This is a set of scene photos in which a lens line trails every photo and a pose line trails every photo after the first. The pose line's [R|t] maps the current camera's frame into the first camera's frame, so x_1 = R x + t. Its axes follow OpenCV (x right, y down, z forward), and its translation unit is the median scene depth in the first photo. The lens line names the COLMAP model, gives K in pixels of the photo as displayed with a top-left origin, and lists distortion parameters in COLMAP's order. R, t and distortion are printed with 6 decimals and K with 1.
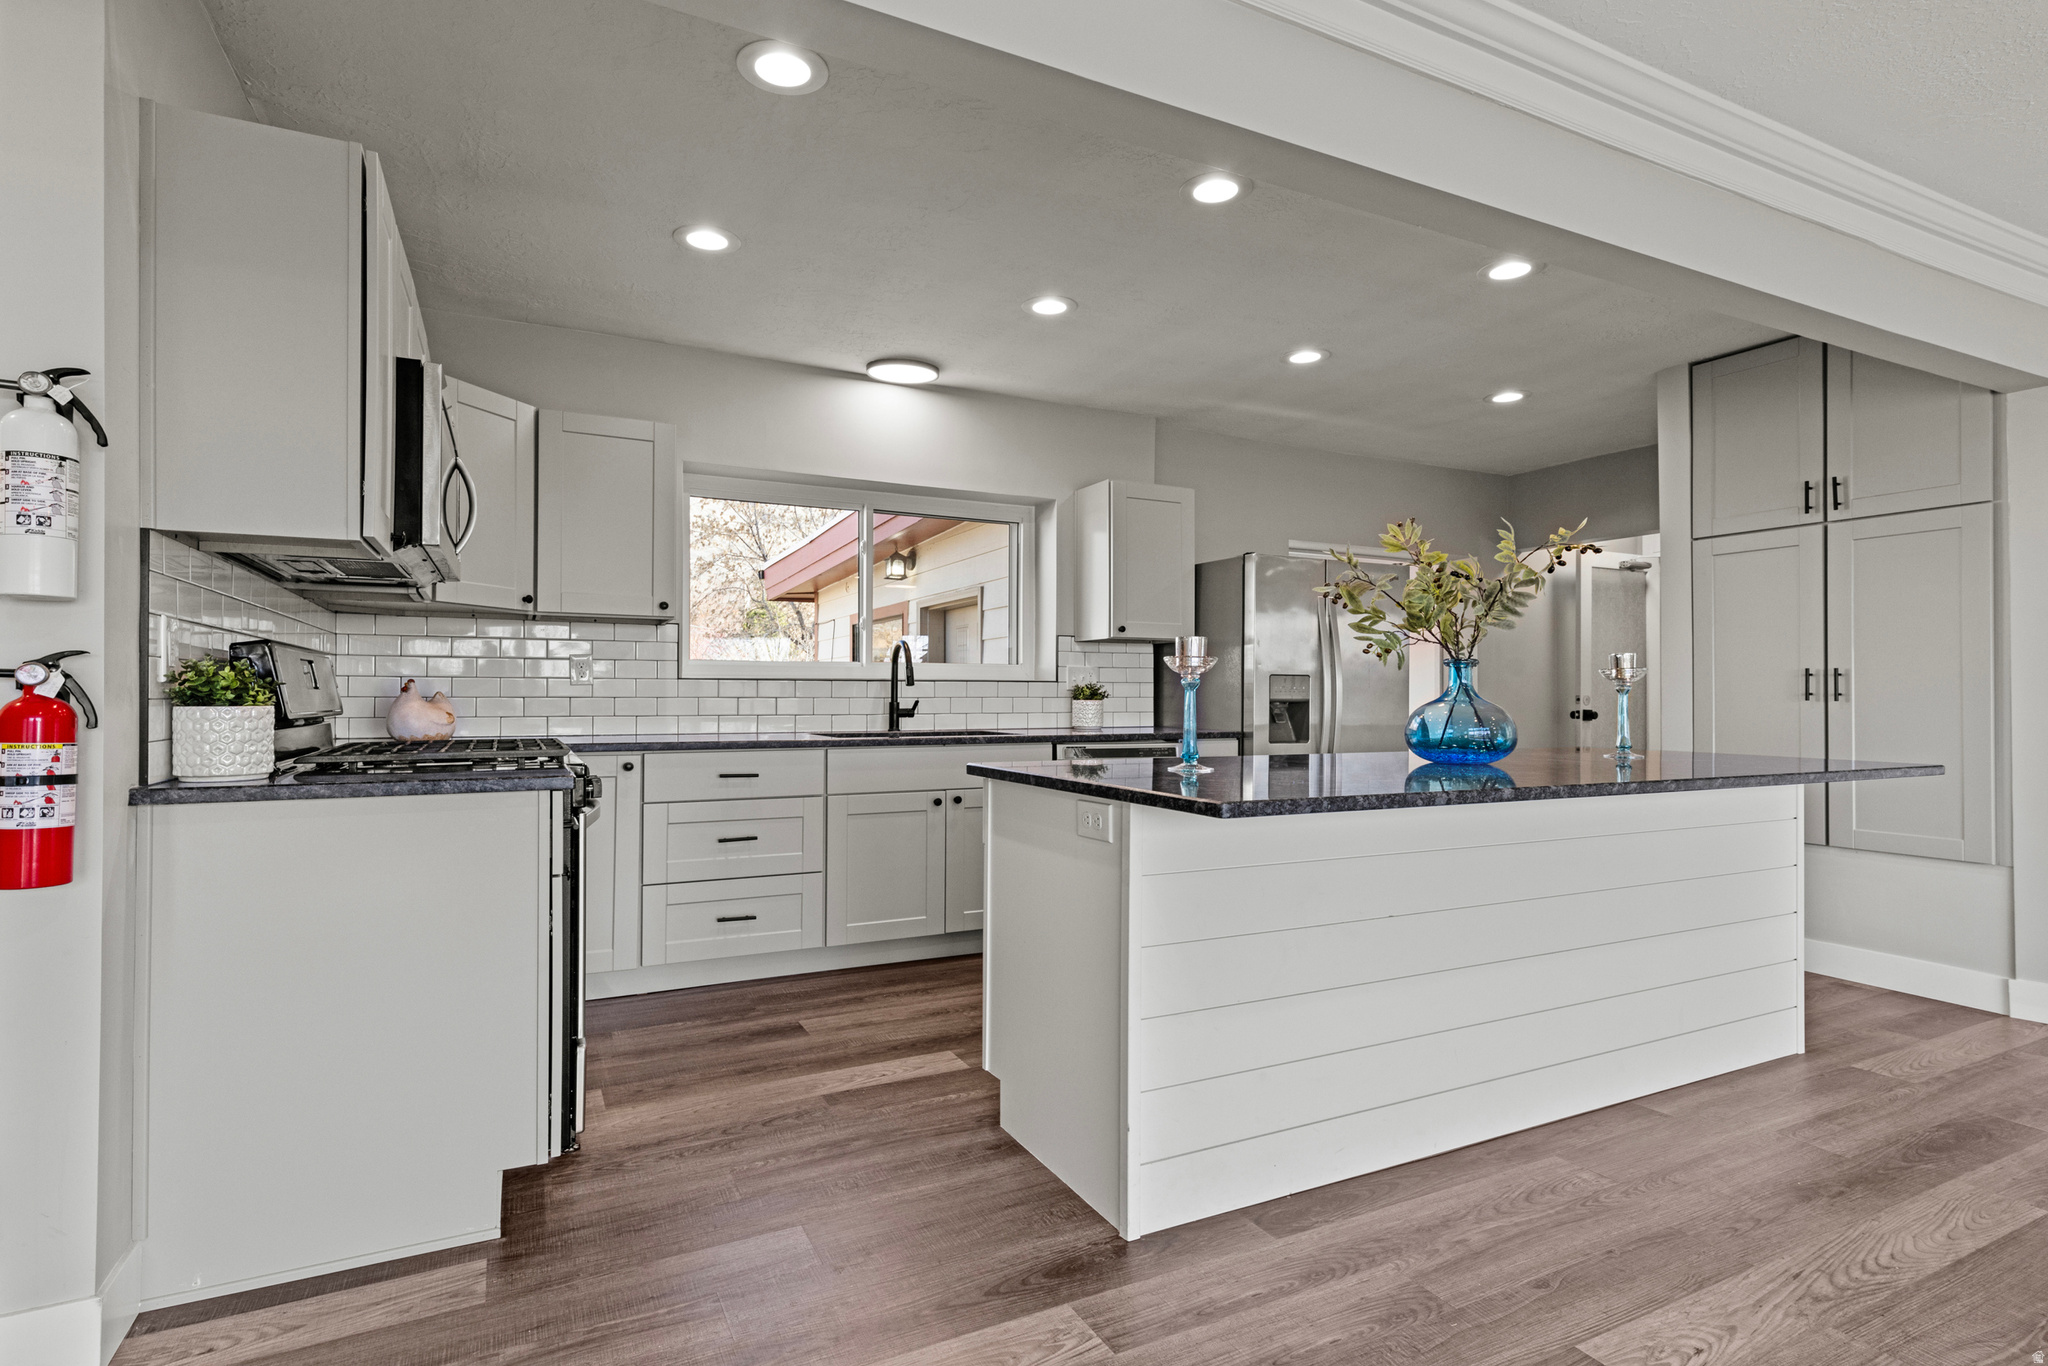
lens RADIAL K [[926.7, 0, 999.4], [0, 926.7, 693.6], [0, 0, 1]] dist [0.007689, -0.002023]
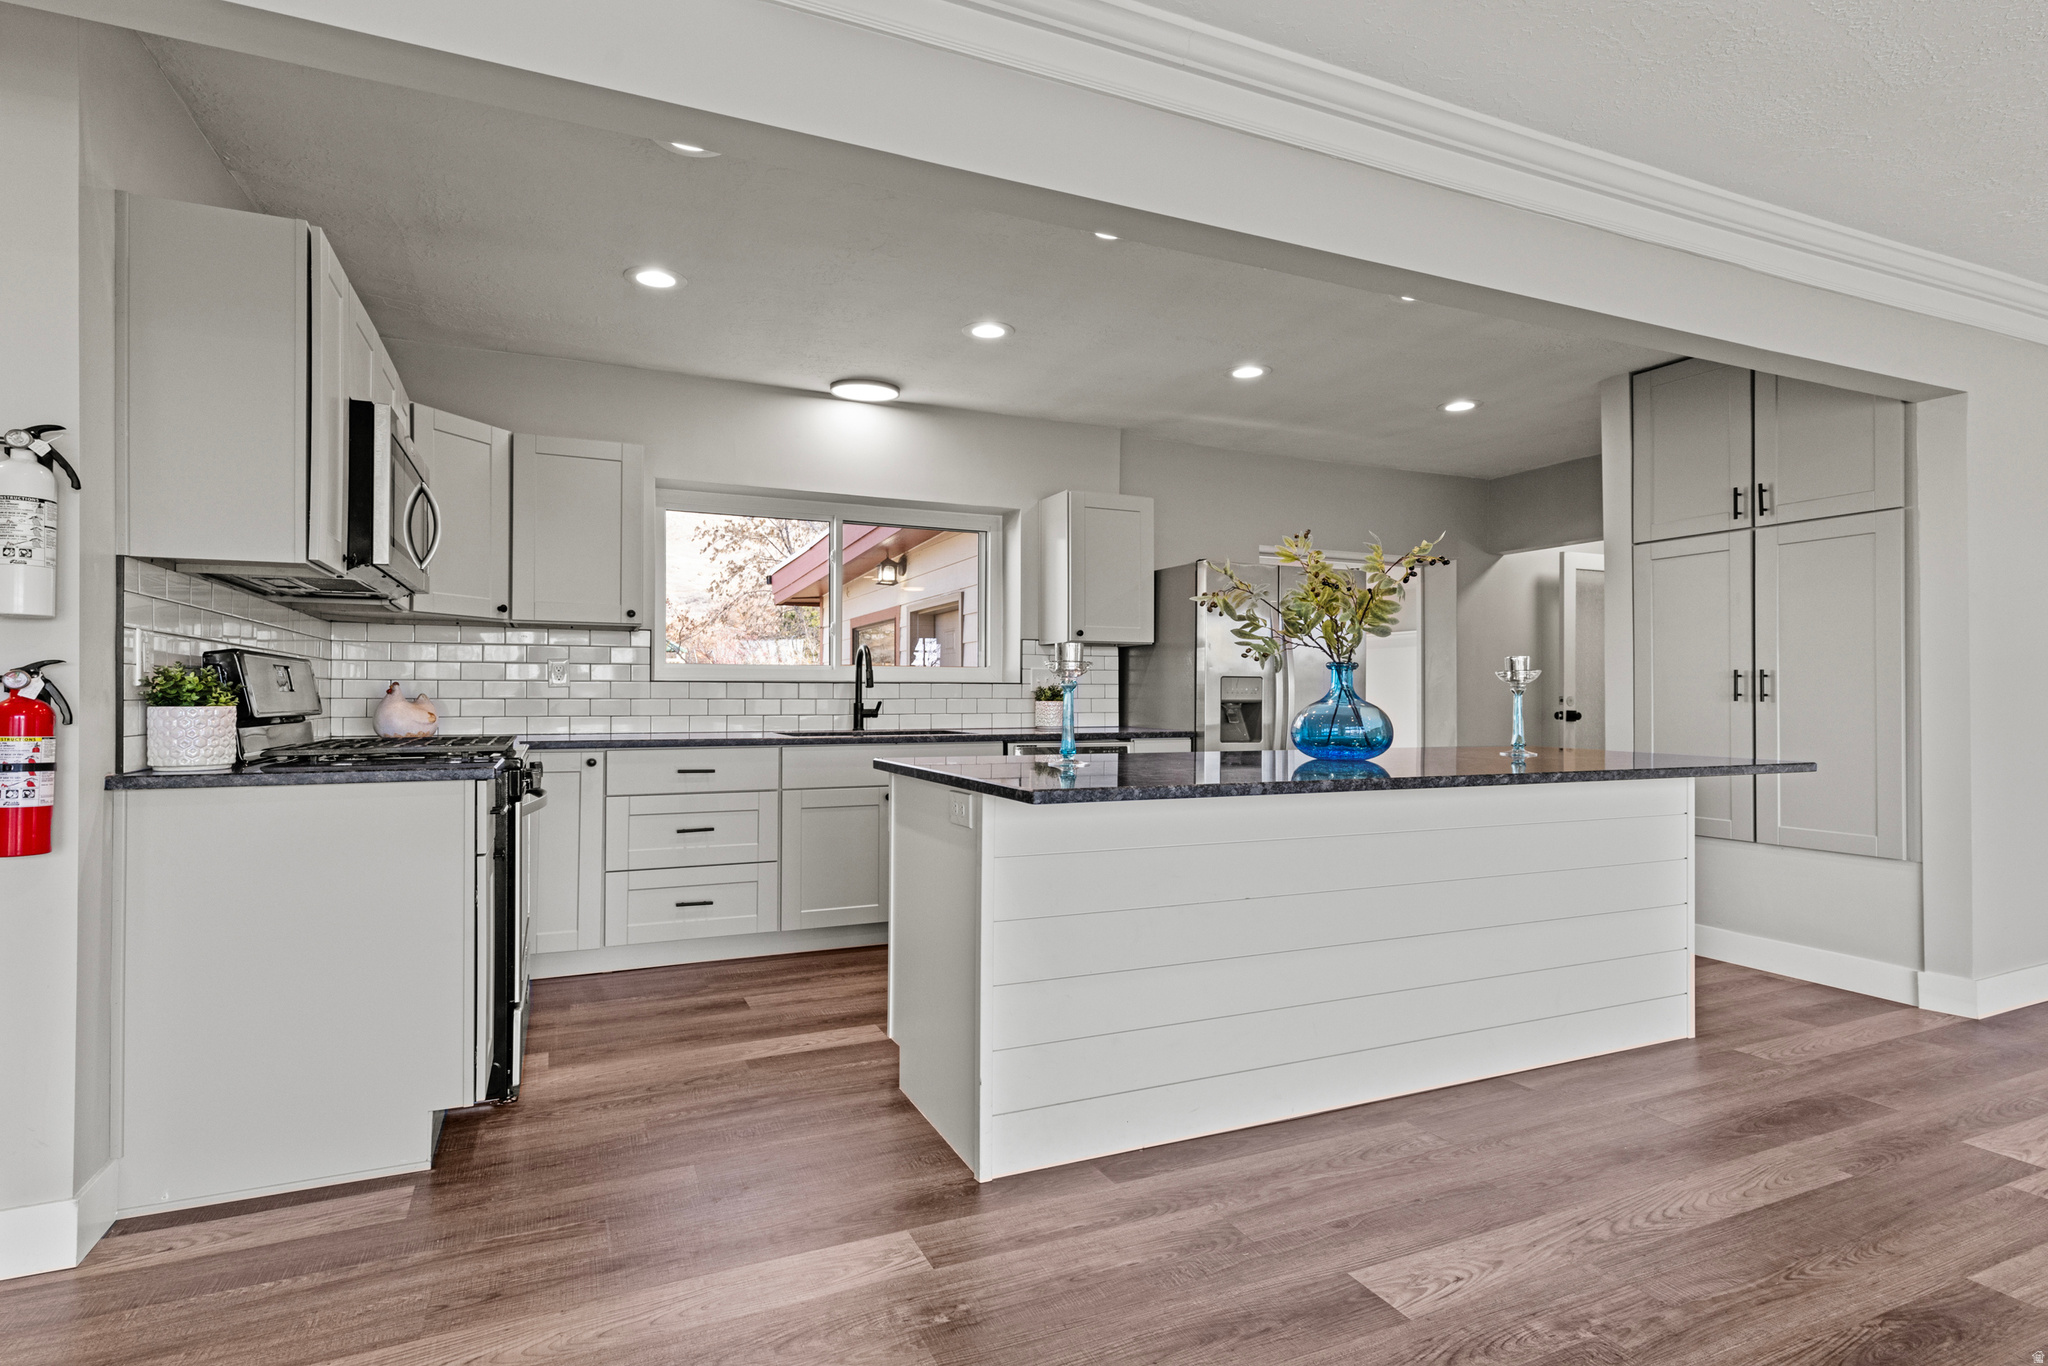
lens RADIAL K [[926.7, 0, 1005.2], [0, 926.7, 696.1], [0, 0, 1]] dist [0.007689, -0.002023]
pose [[0.999385, -0.000701, -0.035072, 0.130112], [0.000746, 0.999999, 0.001272, 0.000008], [0.035072, -0.001297, 0.999384, -0.074407]]
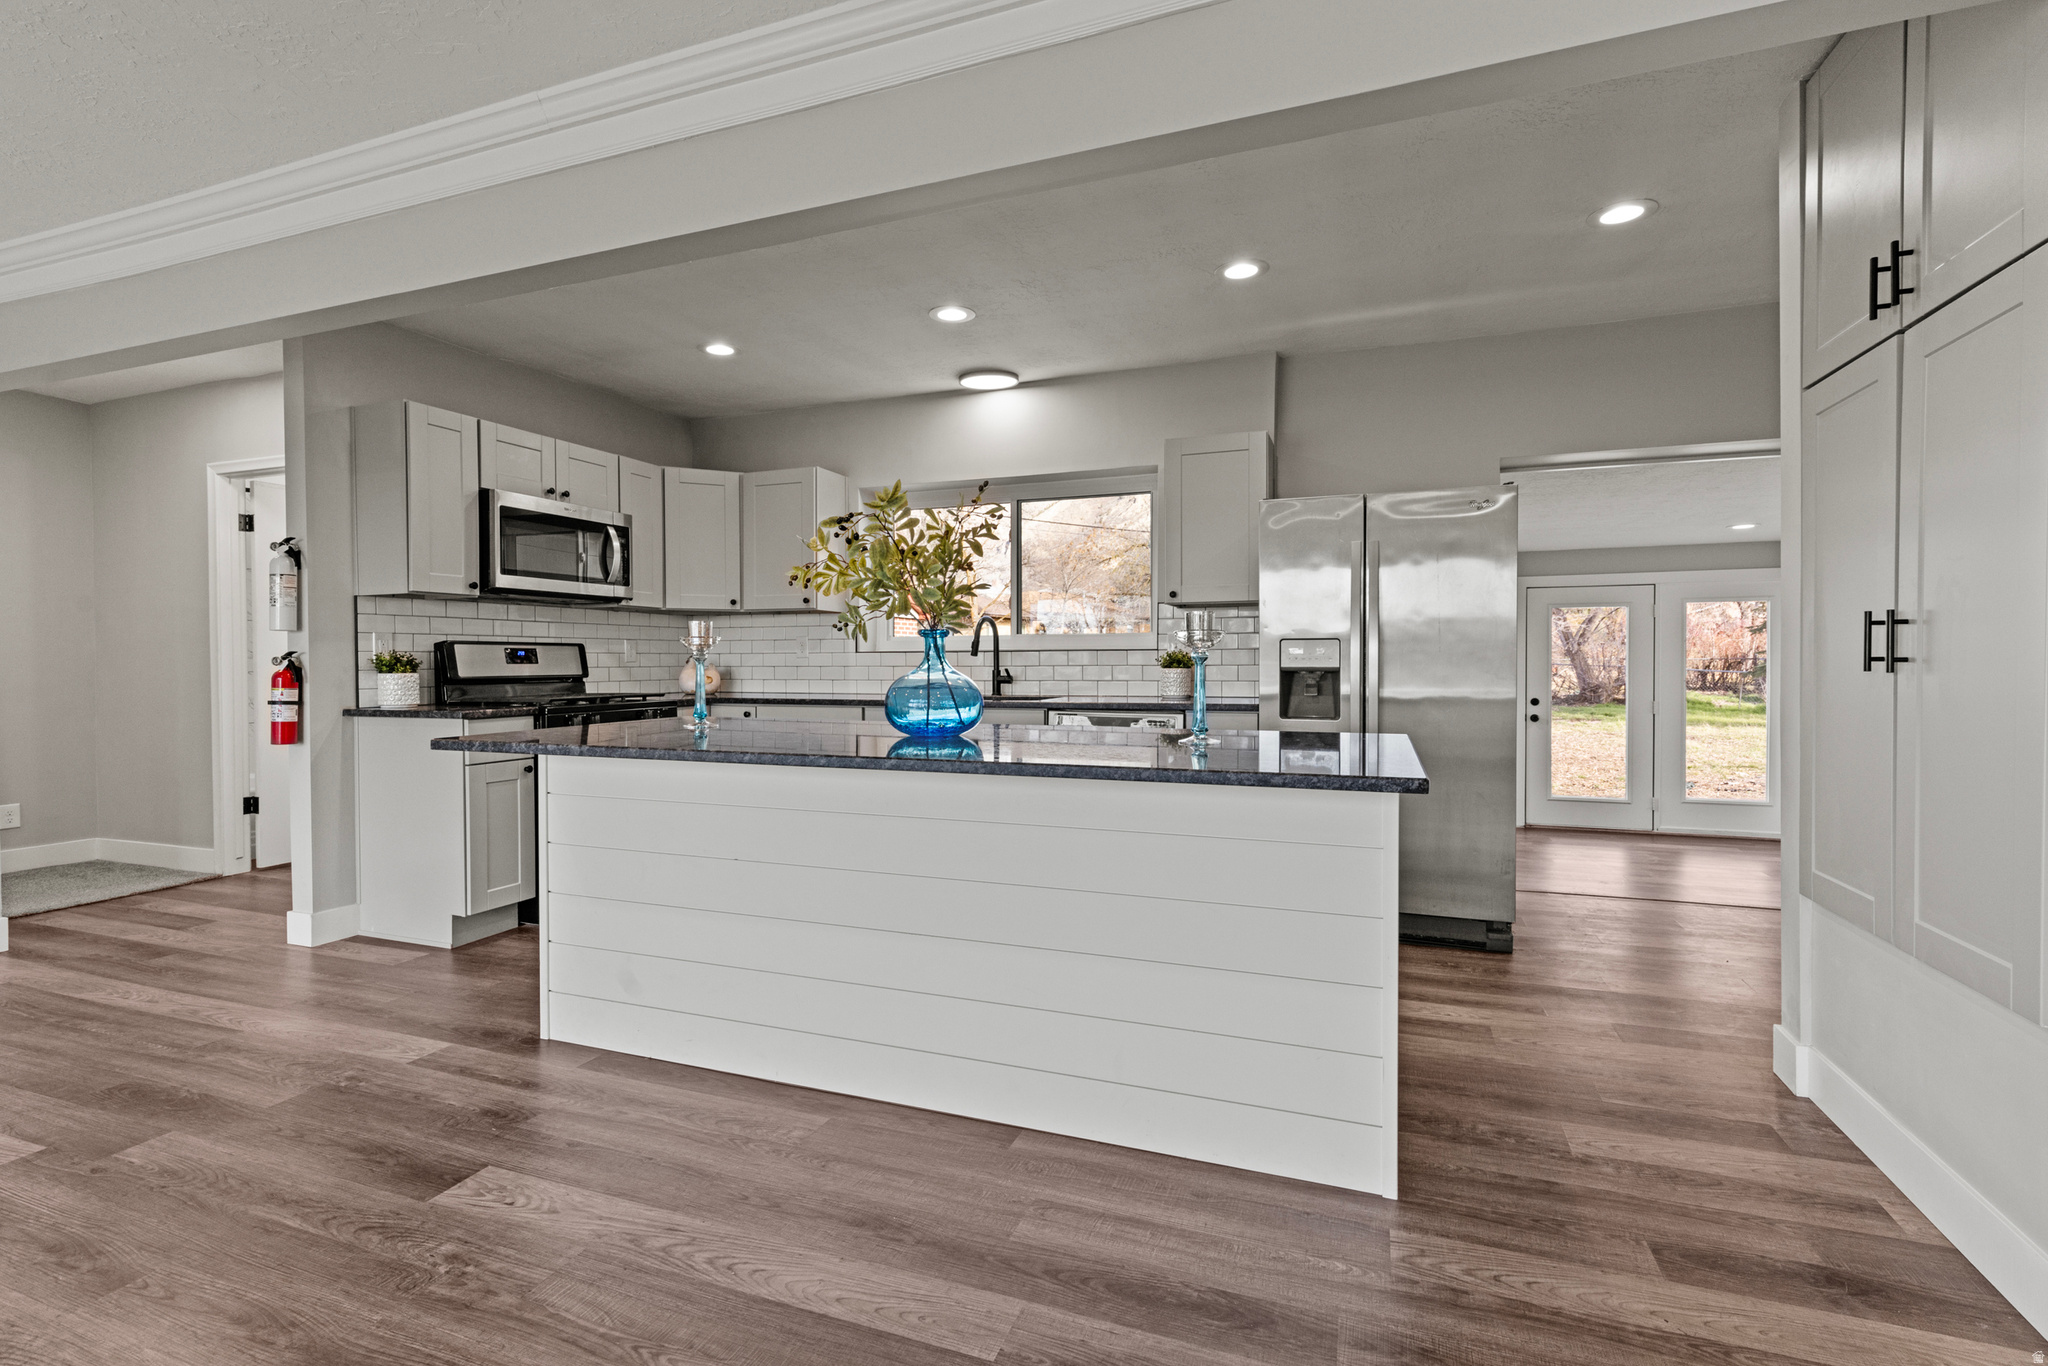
lens RADIAL K [[926.7, 0, 1032.4], [0, 926.7, 675.3], [0, 0, 1]] dist [0.007689, -0.002023]
pose [[0.703153, 0.005226, -0.711020, 1.131477], [0.009194, 0.999823, 0.016441, -0.003963], [0.710980, -0.018098, 0.702980, 0.343101]]
